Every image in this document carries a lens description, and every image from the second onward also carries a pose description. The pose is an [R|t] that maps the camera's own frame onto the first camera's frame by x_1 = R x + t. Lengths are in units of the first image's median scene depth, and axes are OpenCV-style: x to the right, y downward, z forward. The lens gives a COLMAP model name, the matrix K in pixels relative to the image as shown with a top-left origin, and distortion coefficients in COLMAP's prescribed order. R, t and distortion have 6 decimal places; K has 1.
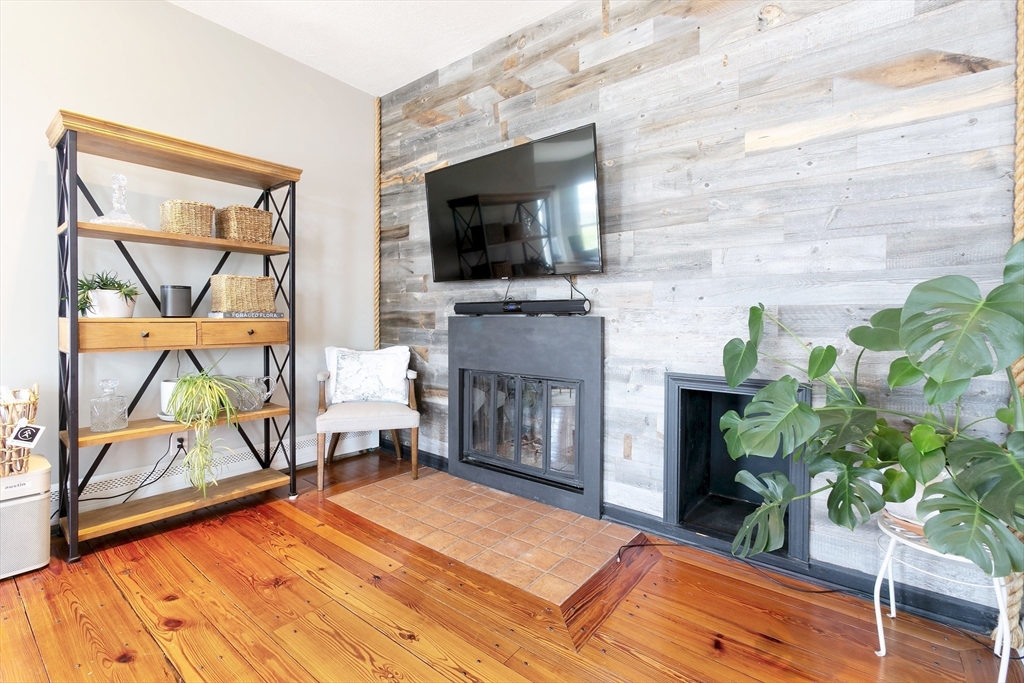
lens RADIAL K [[445.7, 0, 485.2], [0, 445.7, 326.2], [0, 0, 1]] dist [-0.001738, -0.000127]
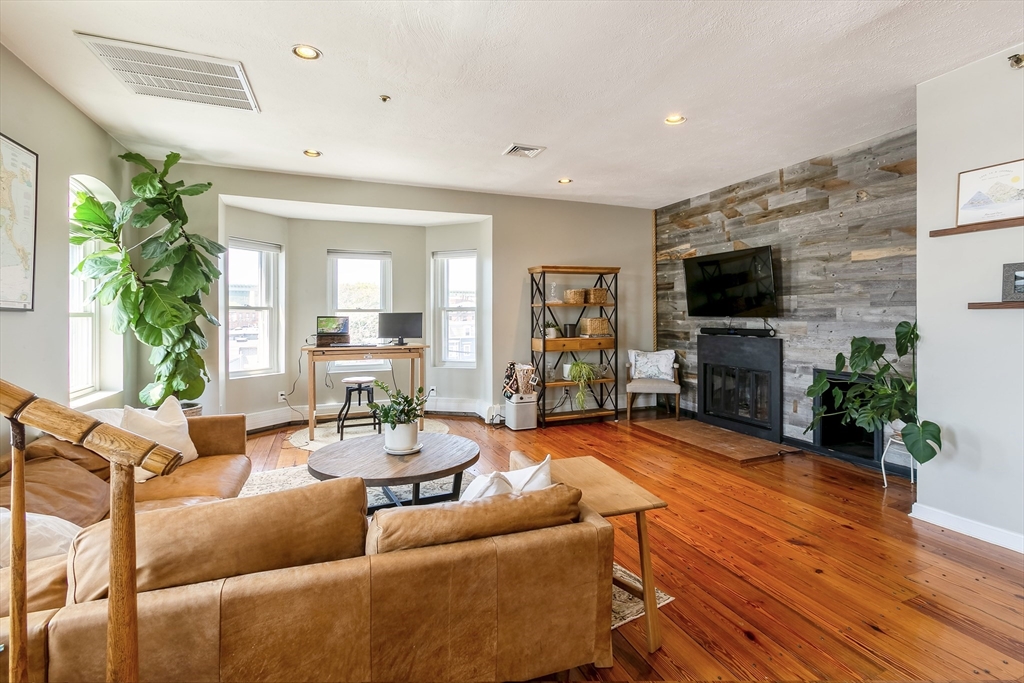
lens RADIAL K [[445.7, 0, 509.5], [0, 445.7, 326.0], [0, 0, 1]] dist [-0.001738, -0.000127]
pose [[0.873435, -0.004324, -0.486922, 0.182484], [0.011494, 0.999865, 0.011737, -0.117222], [0.486806, -0.015848, 0.873366, -1.306912]]
